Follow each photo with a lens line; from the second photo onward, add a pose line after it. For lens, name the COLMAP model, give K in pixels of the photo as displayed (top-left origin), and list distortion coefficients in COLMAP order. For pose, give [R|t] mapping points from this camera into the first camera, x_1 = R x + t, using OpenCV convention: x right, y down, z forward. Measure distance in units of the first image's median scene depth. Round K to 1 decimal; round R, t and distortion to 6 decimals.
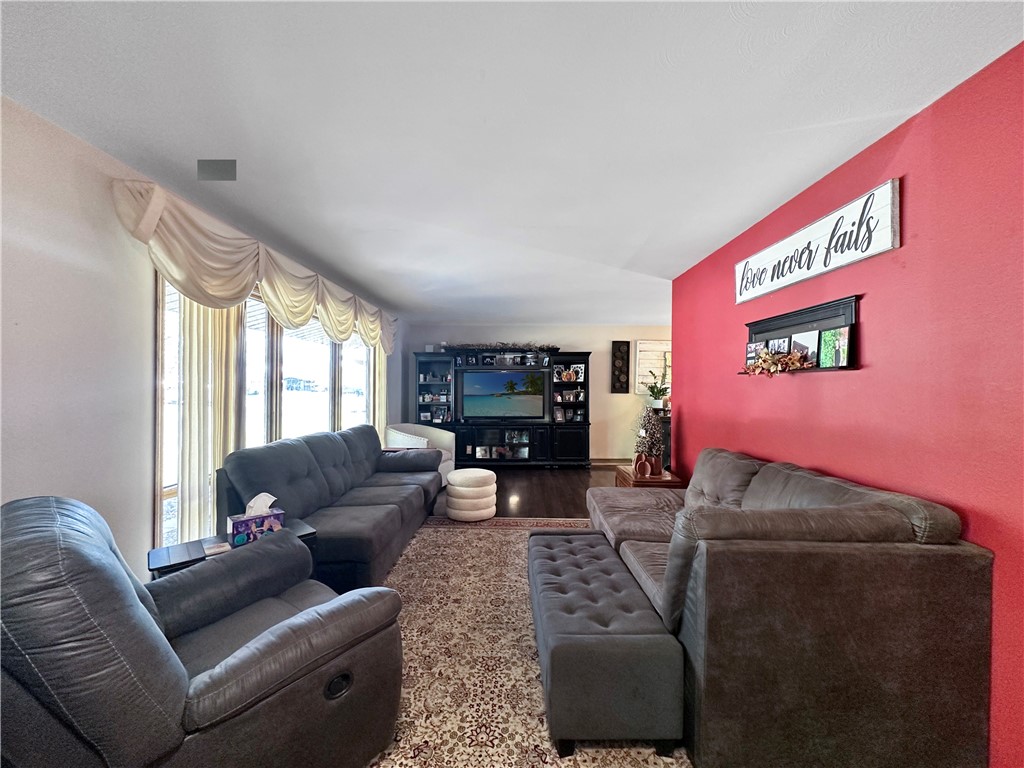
lens RADIAL K [[420.3, 0, 510.2], [0, 420.3, 372.5], [0, 0, 1]] dist [-0.001185, -0.000156]
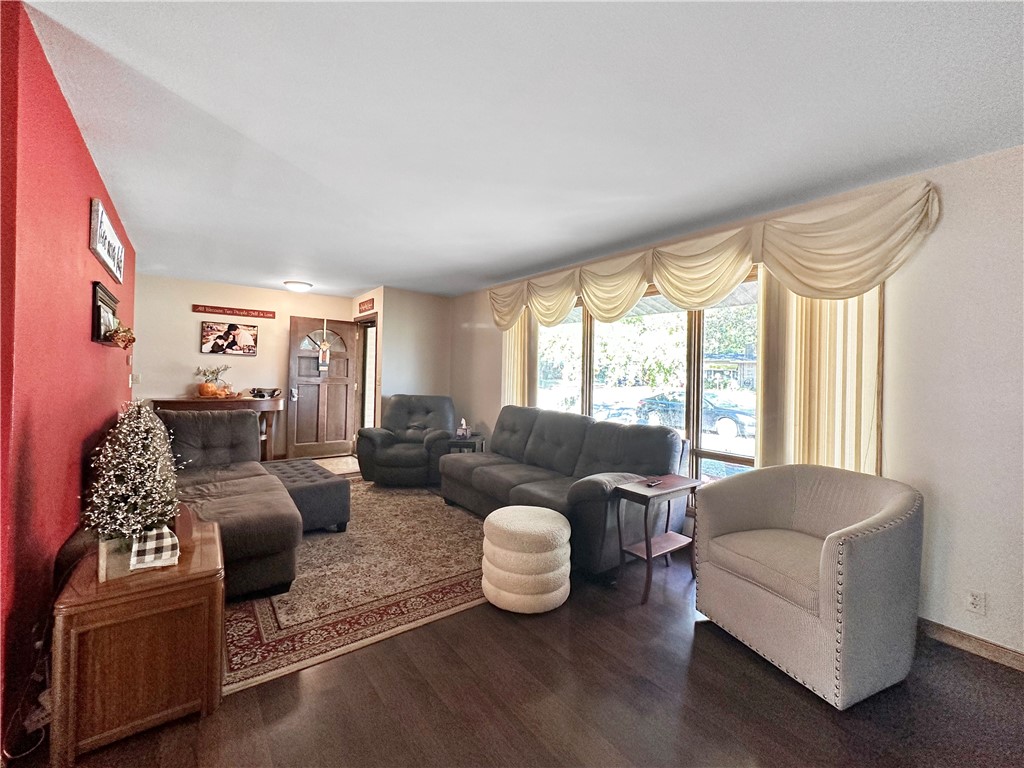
lens RADIAL K [[420.3, 0, 510.2], [0, 420.3, 372.5], [0, 0, 1]] dist [-0.001185, -0.000156]
pose [[-0.783446, -0.022139, -0.621065, 0.376155], [-0.006764, 0.999610, -0.027100, 0.074821], [0.621423, -0.017030, -0.783290, 1.905065]]
